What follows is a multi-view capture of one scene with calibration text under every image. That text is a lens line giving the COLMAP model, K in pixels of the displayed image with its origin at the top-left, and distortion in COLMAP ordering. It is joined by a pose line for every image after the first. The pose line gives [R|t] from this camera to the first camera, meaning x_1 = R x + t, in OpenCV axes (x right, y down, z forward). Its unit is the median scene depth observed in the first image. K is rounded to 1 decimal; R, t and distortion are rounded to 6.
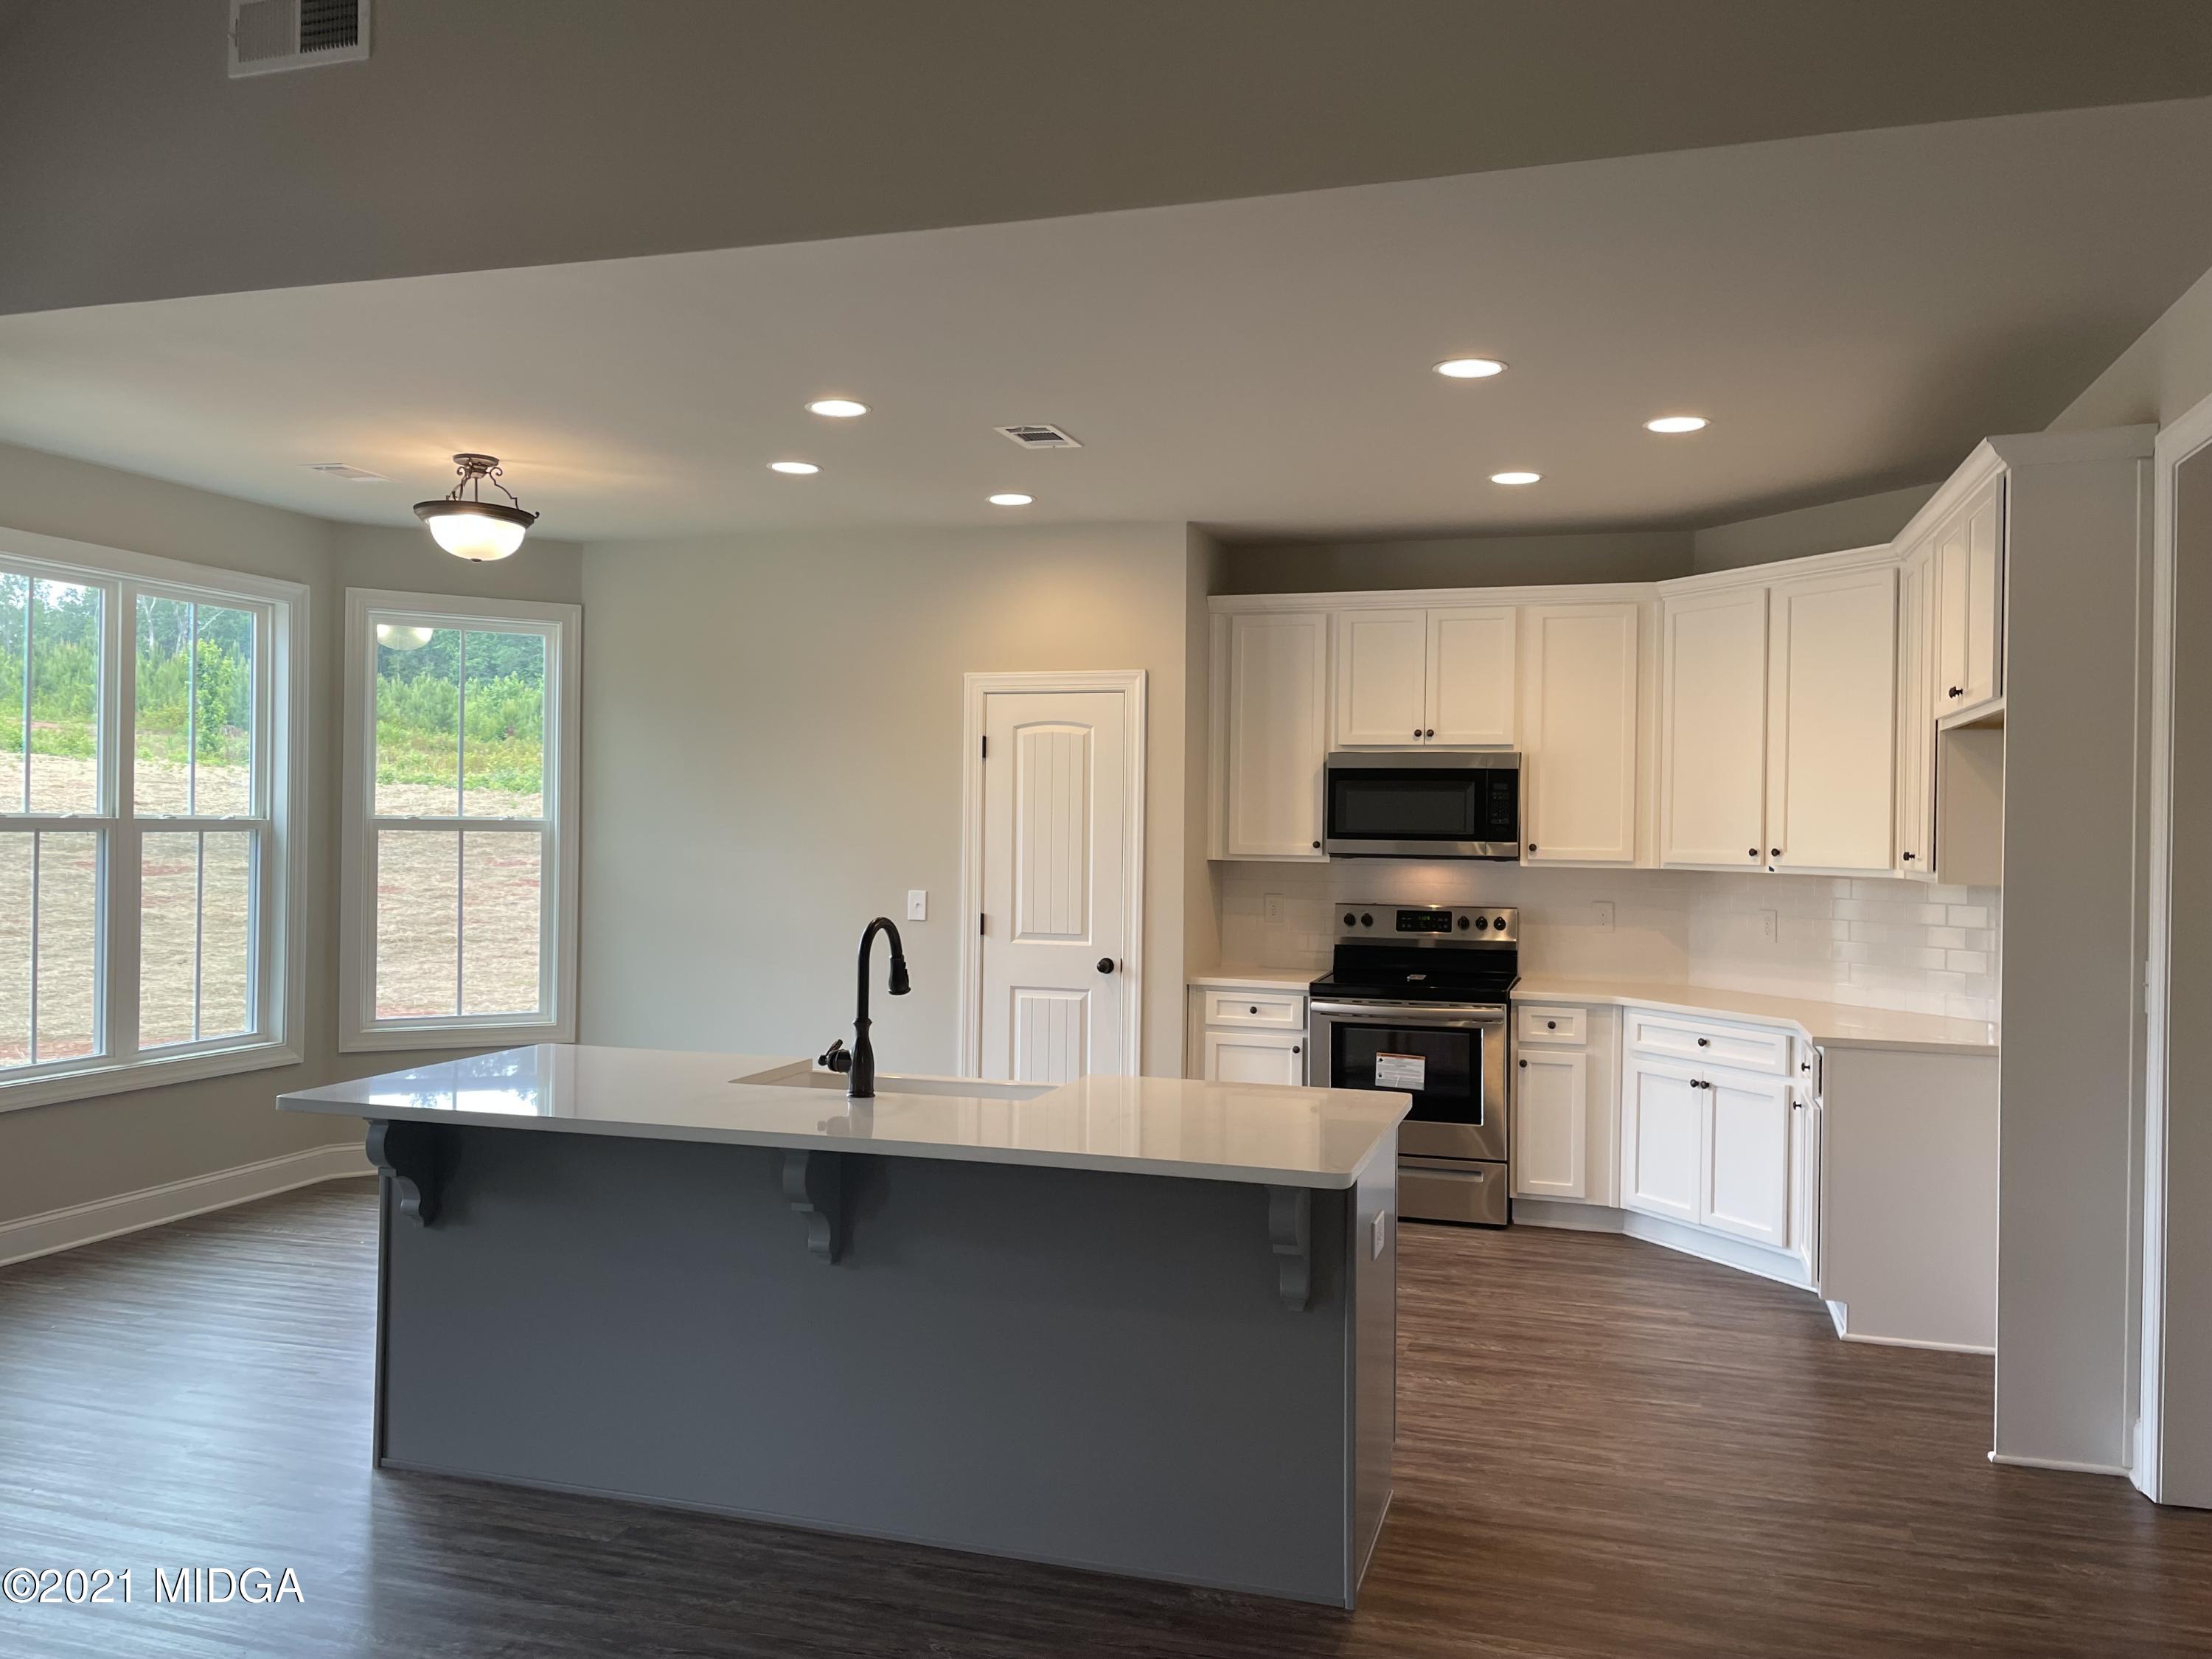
lens RADIAL K [[1638.7, 0, 1107.7], [0, 1638.7, 820.9], [0, 0, 1]] dist [0.083694, -0.112704]
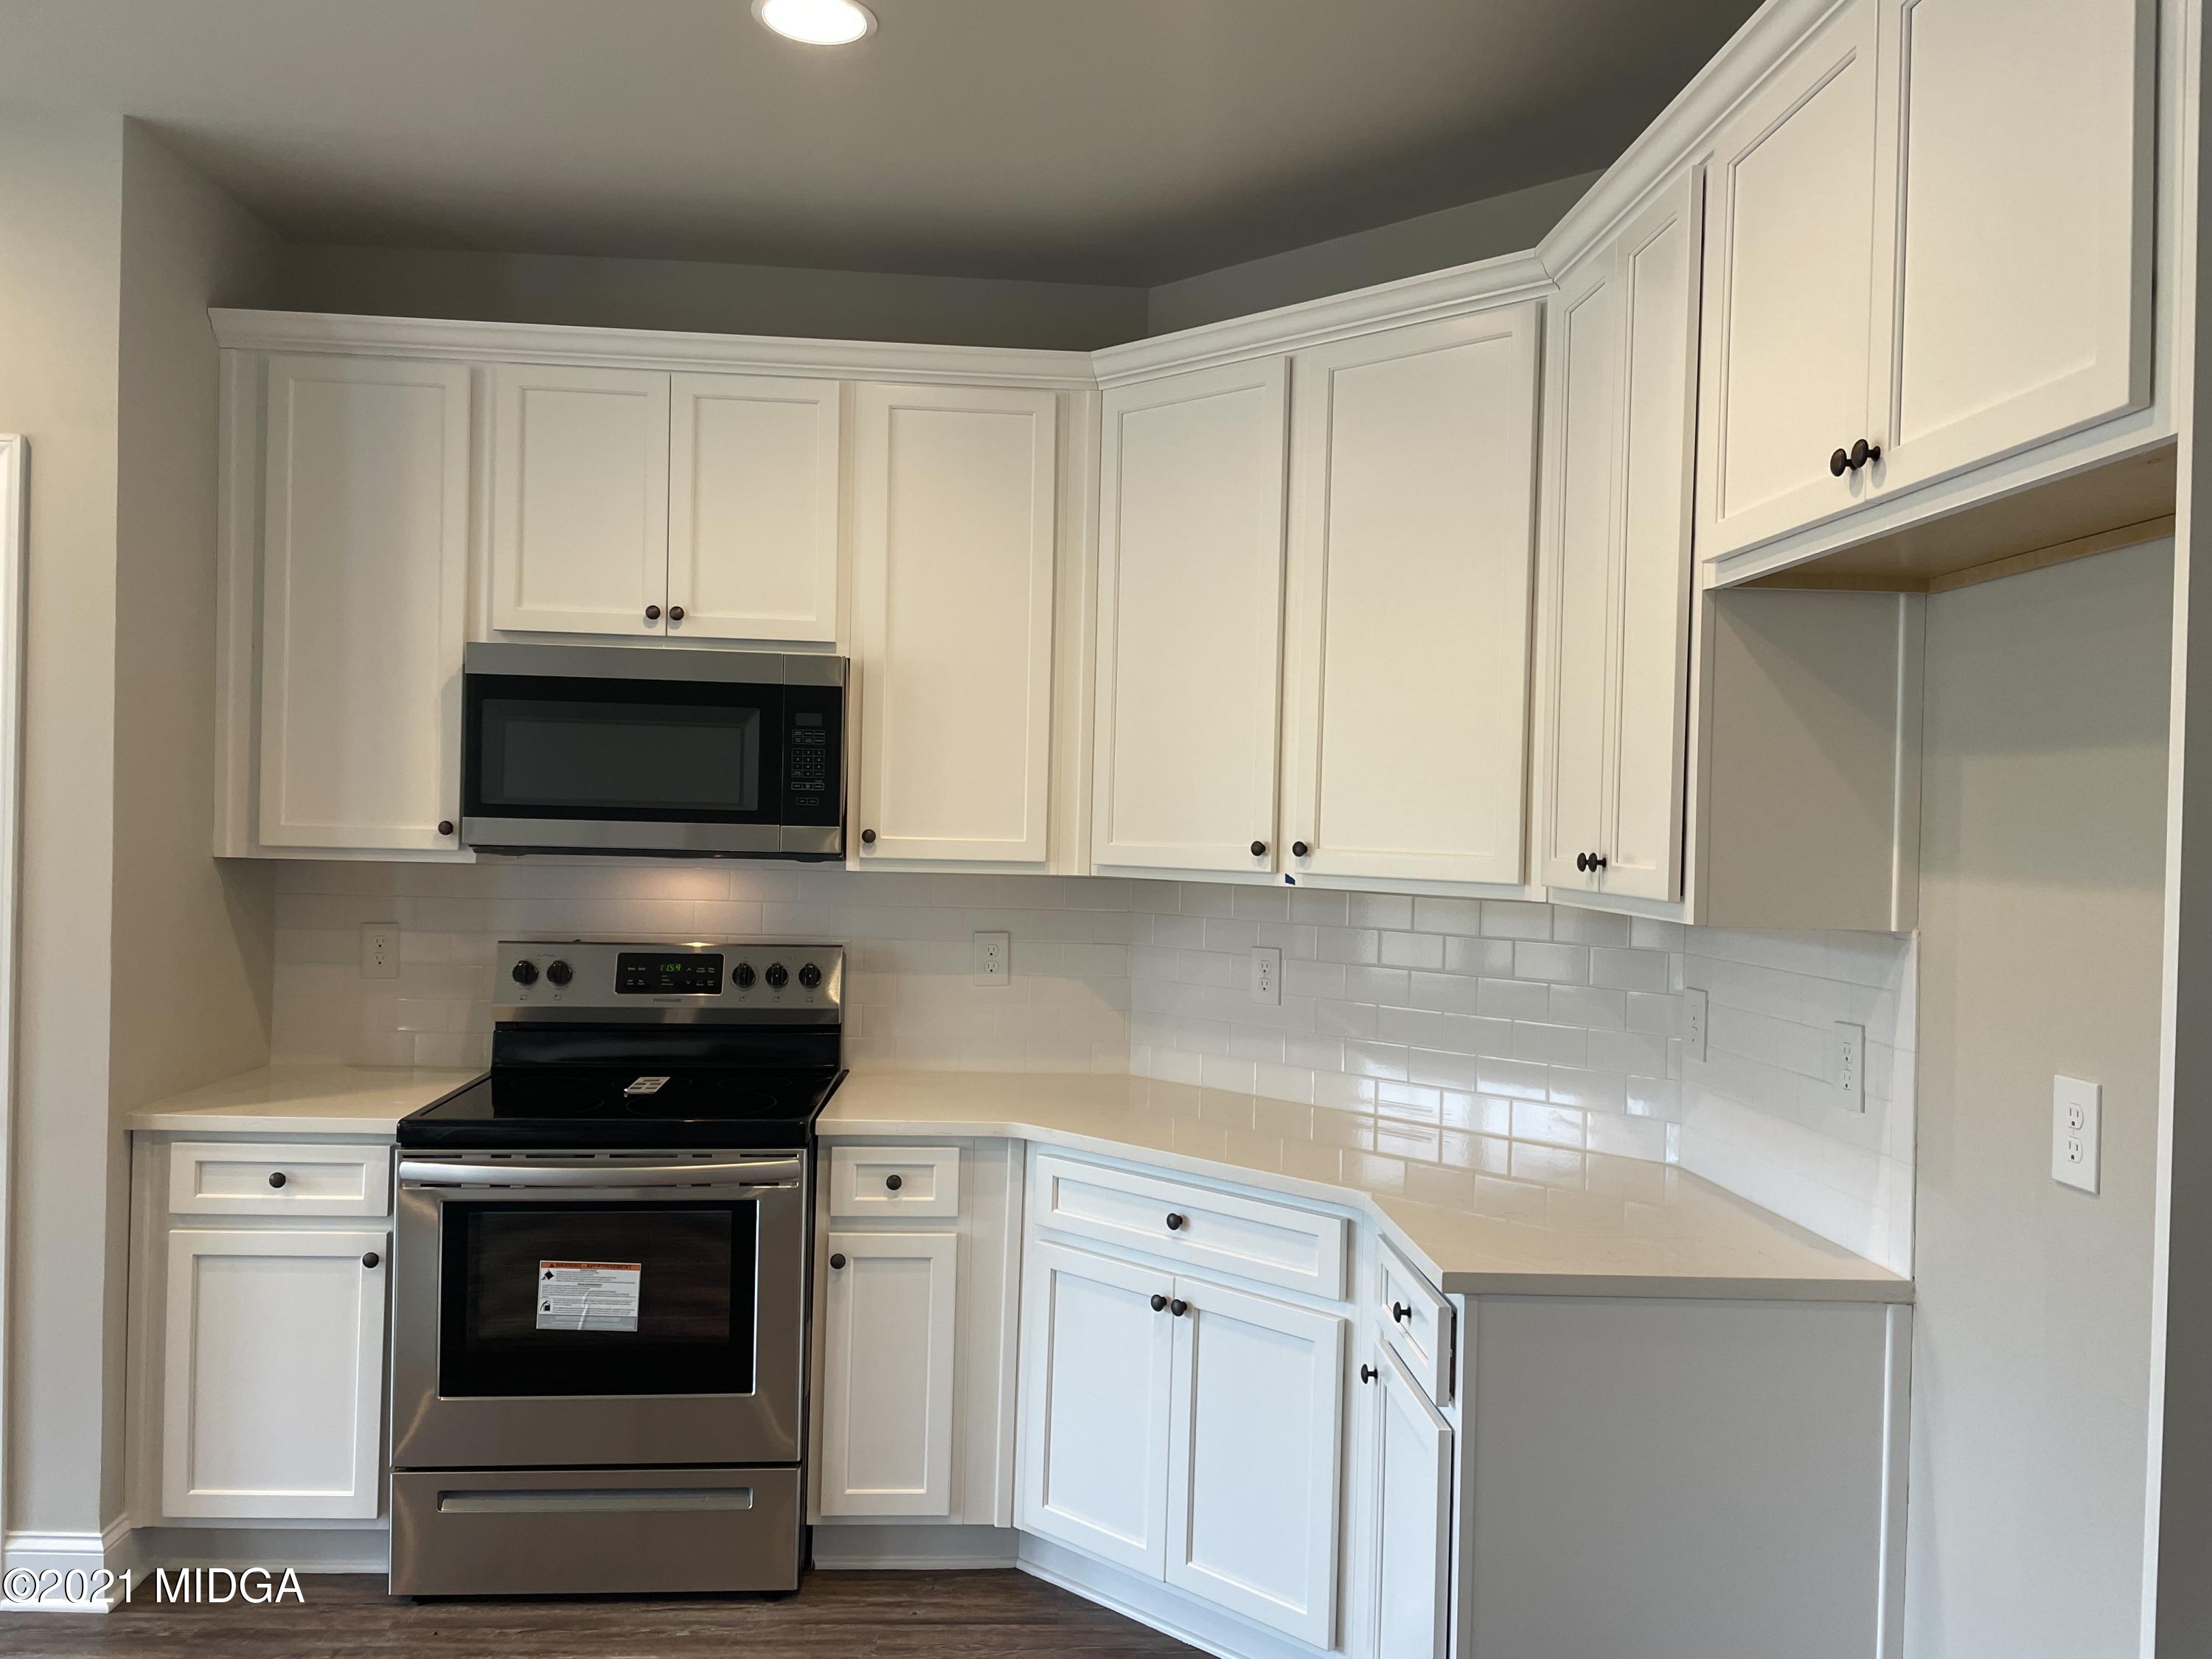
lens RADIAL K [[1683.0, 0, 1104.4], [0, 1683.0, 821.0], [0, 0, 1]] dist [0.087805, -0.001691]
pose [[0.934195, 0.008915, 0.356651, 0.135714], [-0.012920, 0.999877, 0.008849, 0.005415], [-0.356528, -0.012875, 0.934196, 0.466216]]
